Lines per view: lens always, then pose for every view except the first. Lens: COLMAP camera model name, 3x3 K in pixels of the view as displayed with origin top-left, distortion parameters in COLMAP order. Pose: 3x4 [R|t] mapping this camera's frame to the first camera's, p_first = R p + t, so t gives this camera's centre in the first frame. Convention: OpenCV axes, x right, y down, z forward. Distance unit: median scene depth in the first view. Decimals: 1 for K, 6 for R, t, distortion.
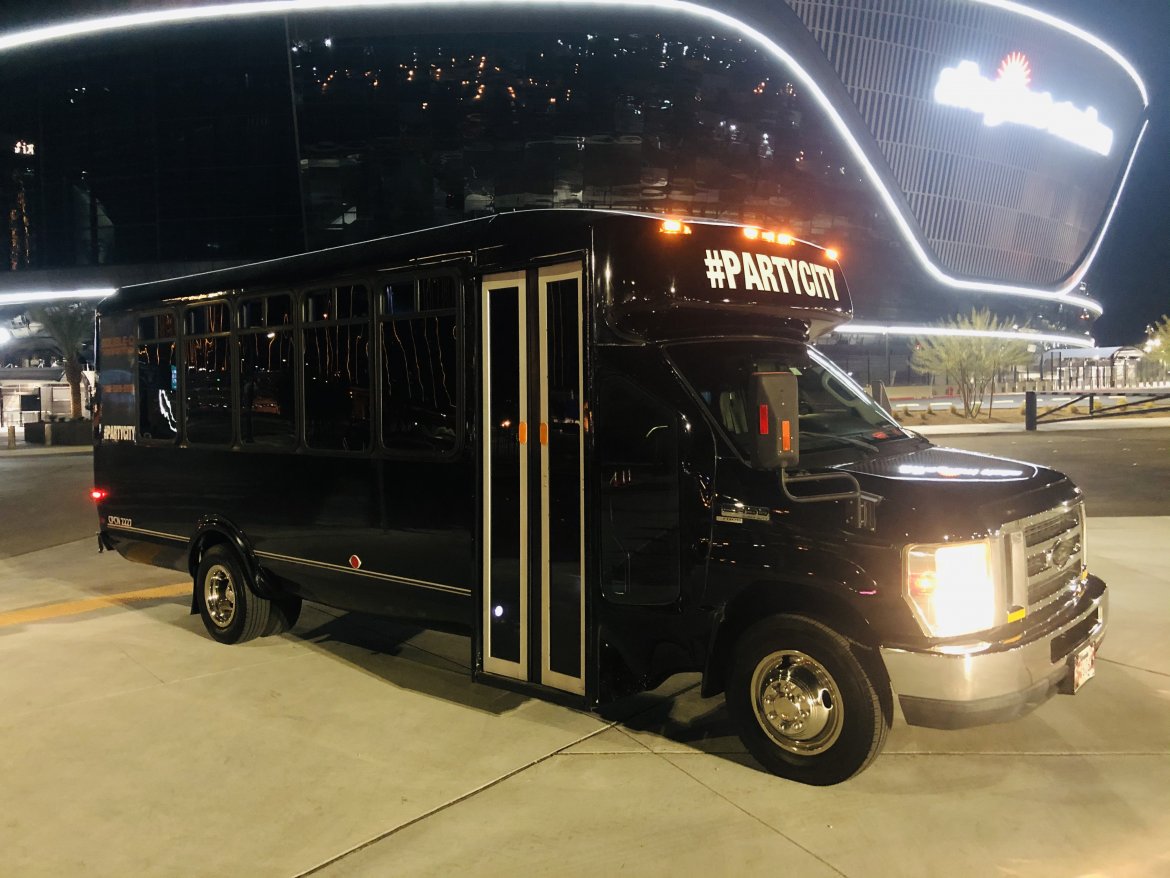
lens RADIAL K [[972.5, 0, 579.6], [0, 972.5, 421.9], [0, 0, 1]] dist [0.017007, 0.003672]
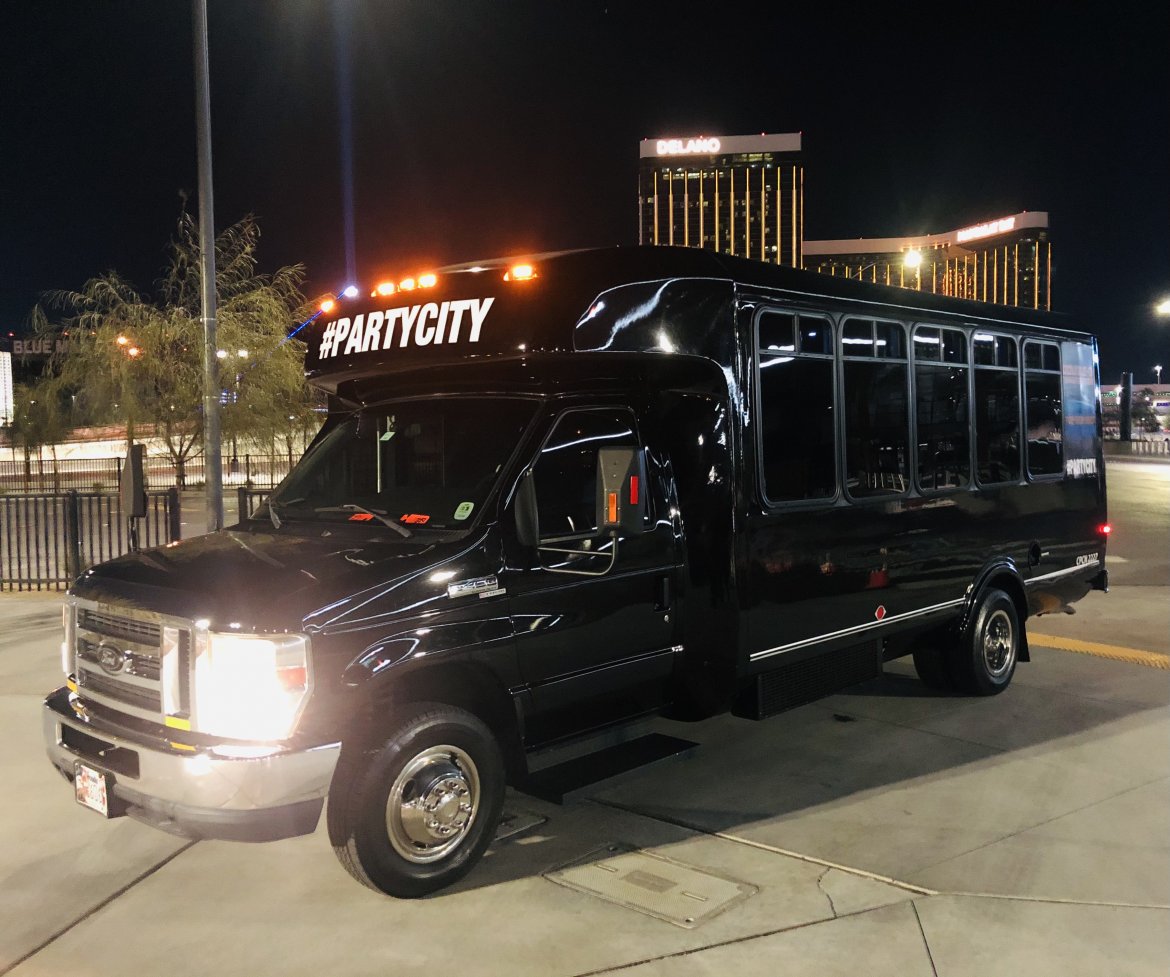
lens RADIAL K [[1080.3, 0, 646.1], [0, 1080.3, 487.2], [0, 0, 1]] dist [0.020280, 0.000000]
pose [[-0.016375, 0.074279, -0.997103, 1.262490], [-0.019219, 0.997029, 0.074589, -0.087337], [0.999681, 0.020384, -0.014899, 1.303813]]
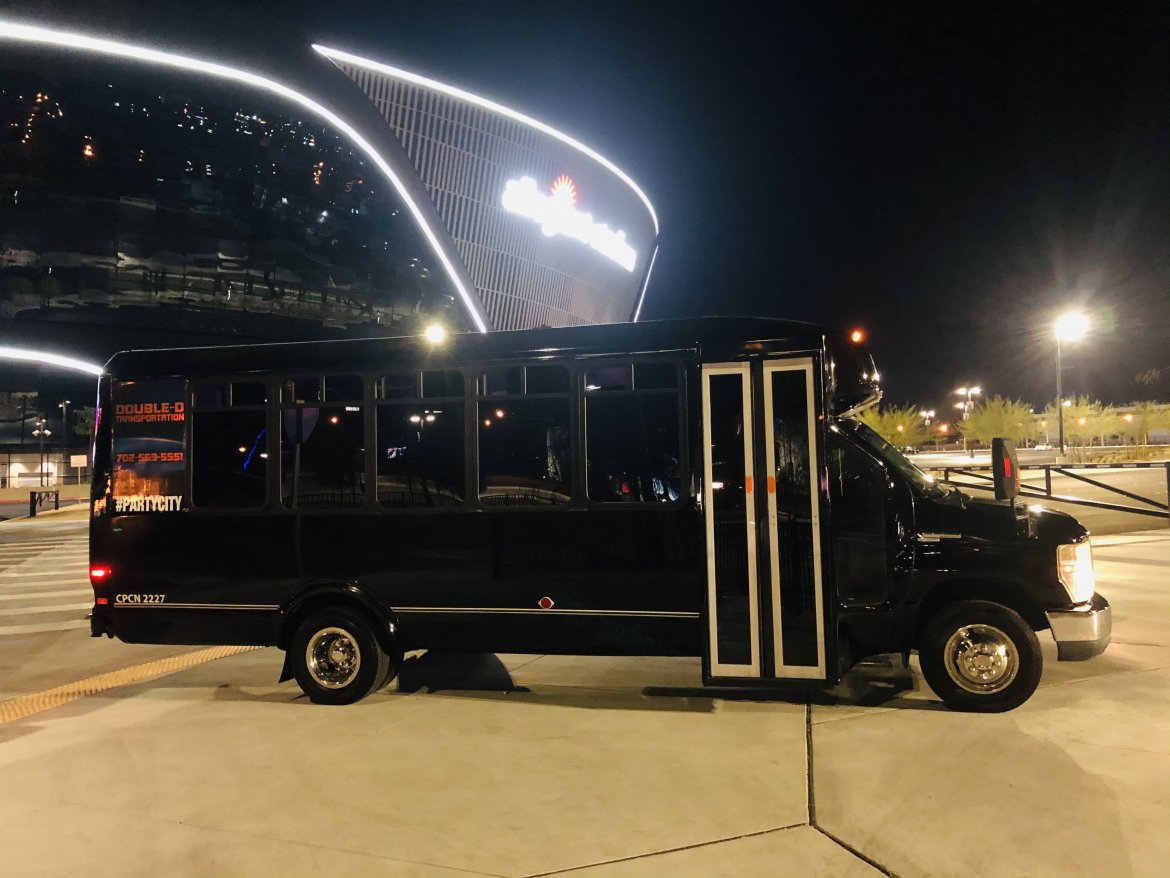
lens RADIAL K [[972.5, 0, 593.7], [0, 972.5, 428.6], [0, 0, 1]] dist [0.017007, 0.003672]
pose [[0.889432, 0.014471, 0.456838, -0.838184], [0.021157, 0.997124, -0.072775, 0.026598], [-0.456577, 0.074393, 0.886568, -0.070046]]
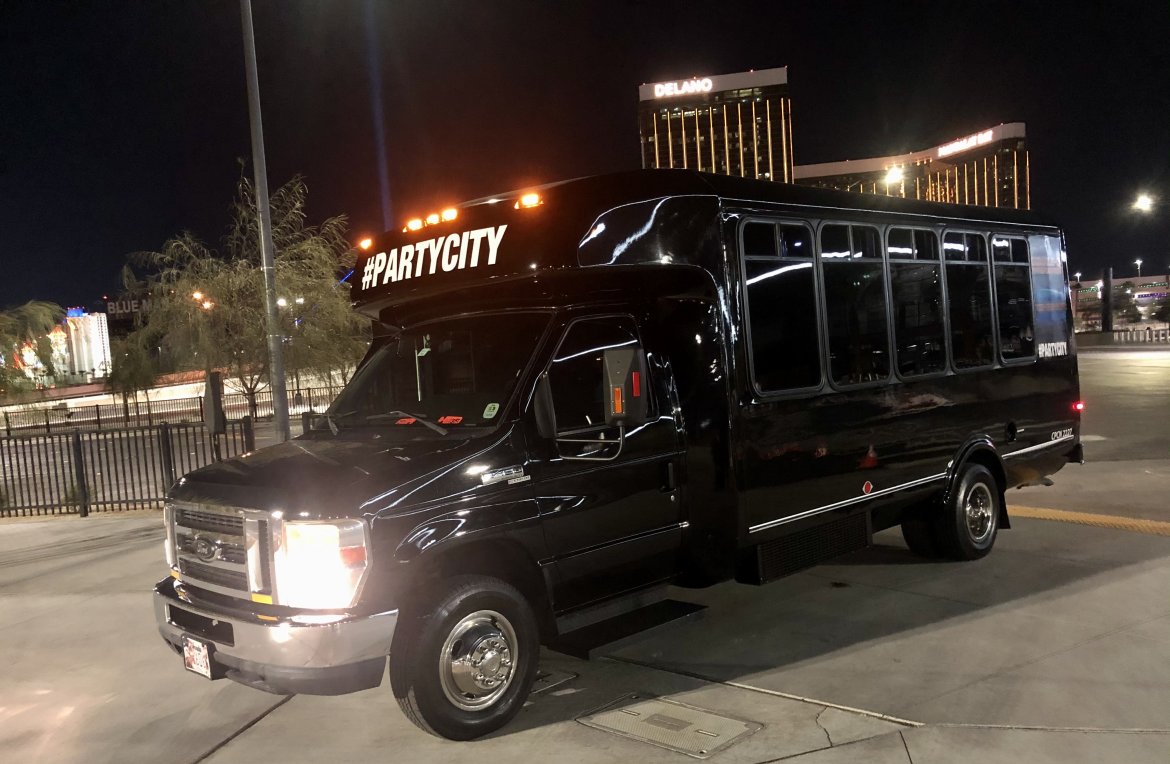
lens RADIAL K [[972.4, 0, 586.3], [0, 972.4, 425.4], [0, 0, 1]] dist [0.014093, 0.015683]
pose [[-0.088421, 0.100823, -0.990967, 1.290730], [0.039288, 0.994443, 0.097672, -0.071339], [0.995308, -0.030297, -0.091891, 1.316190]]
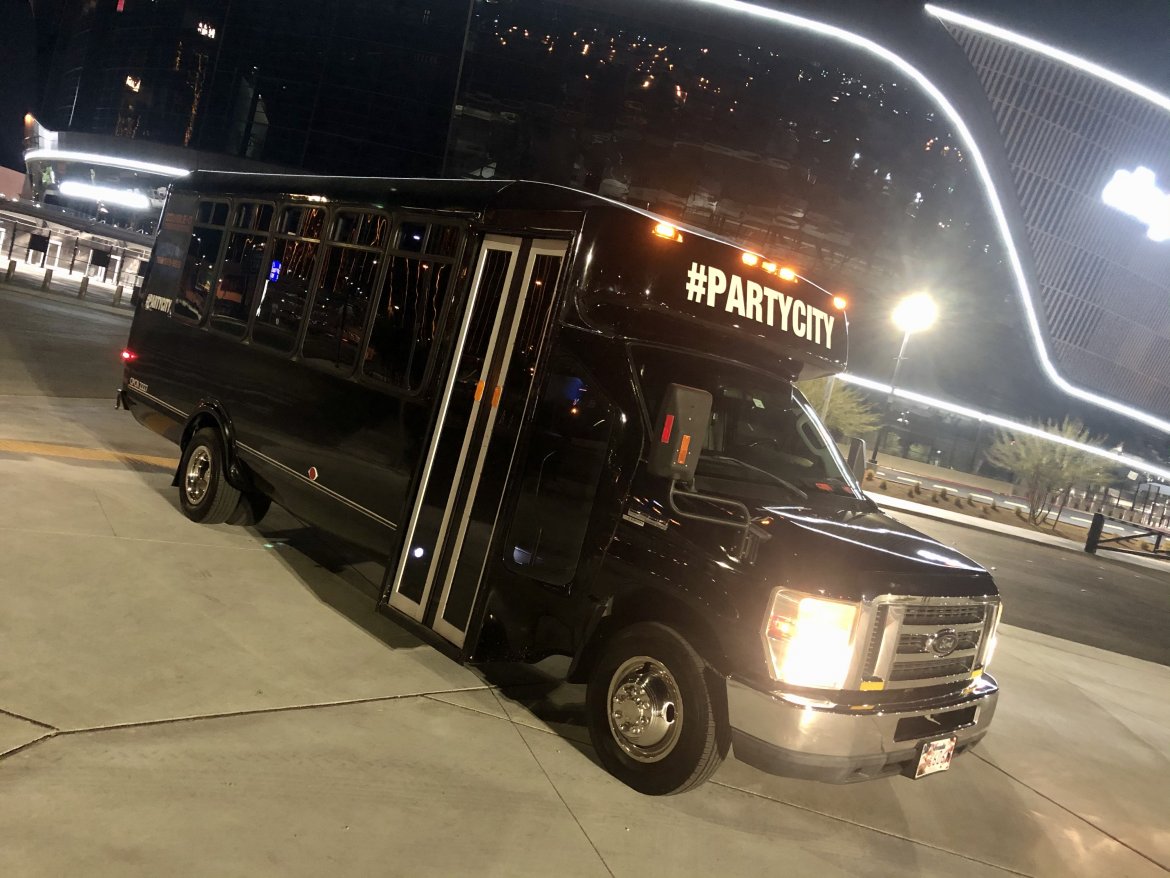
lens RADIAL K [[972.5, 0, 586.5], [0, 972.5, 426.1], [0, 0, 1]] dist [0.017007, 0.003672]
pose [[0.962298, 0.261604, -0.074472, 0.136506], [-0.260946, 0.965174, 0.018612, -0.001382], [0.076747, 0.001522, 0.997049, -0.019798]]
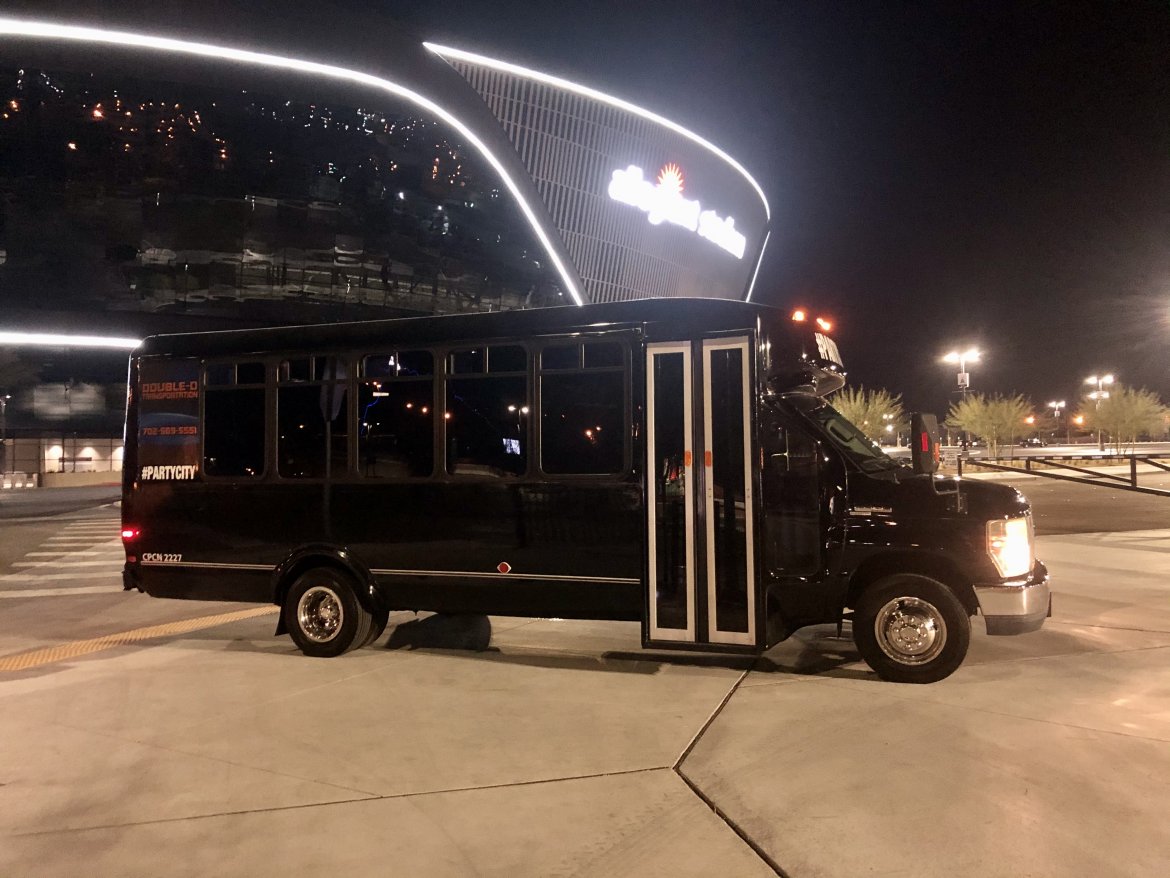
lens RADIAL K [[972.5, 0, 584.2], [0, 972.5, 438.9], [0, 0, 1]] dist [0.017007, 0.003672]
pose [[0.940177, 0.011910, 0.340478, -0.657196], [0.006869, 0.998523, -0.053896, 0.055824], [-0.340617, 0.053010, 0.938707, -0.232066]]
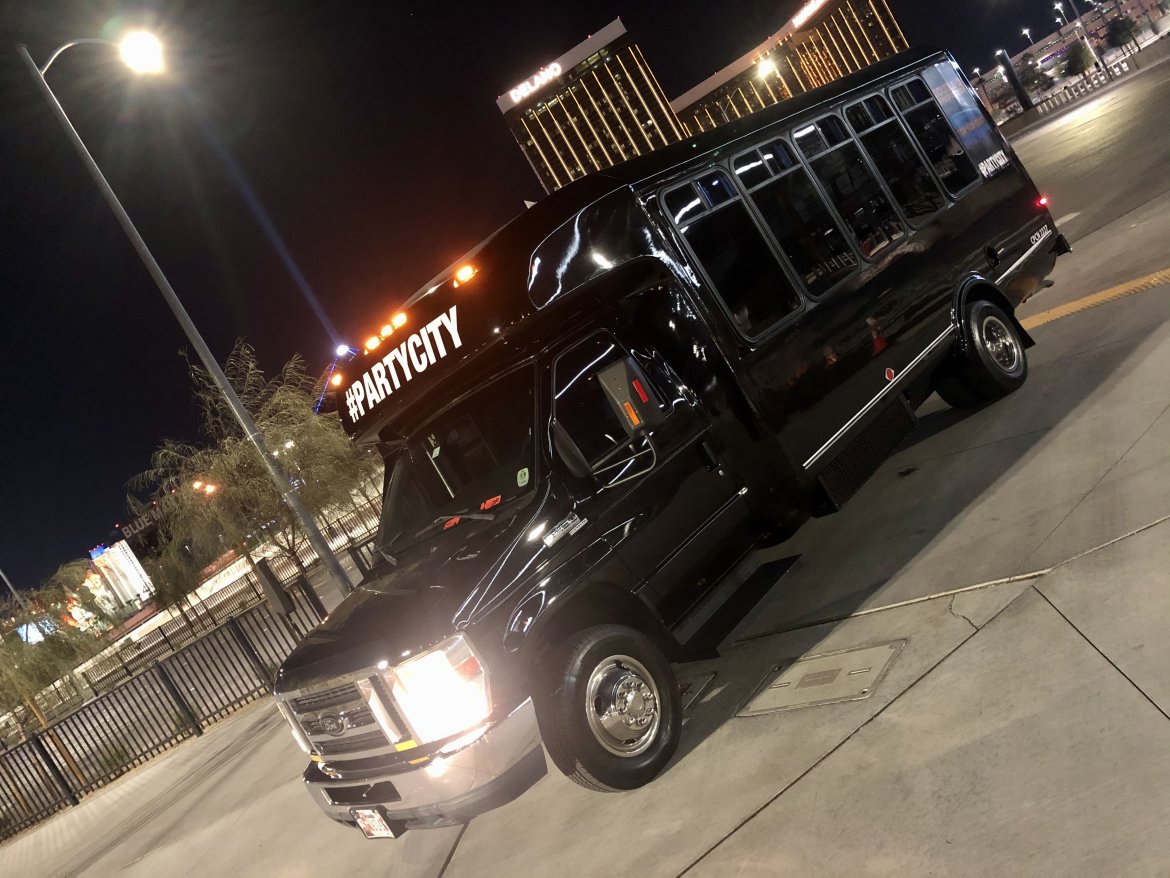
lens RADIAL K [[972.5, 0, 575.2], [0, 972.5, 425.3], [0, 0, 1]] dist [0.017007, 0.003672]
pose [[-0.058299, 0.127790, -0.990086, 1.299546], [0.479761, 0.873324, 0.084470, -0.097891], [0.875460, -0.470080, -0.112222, 1.314100]]
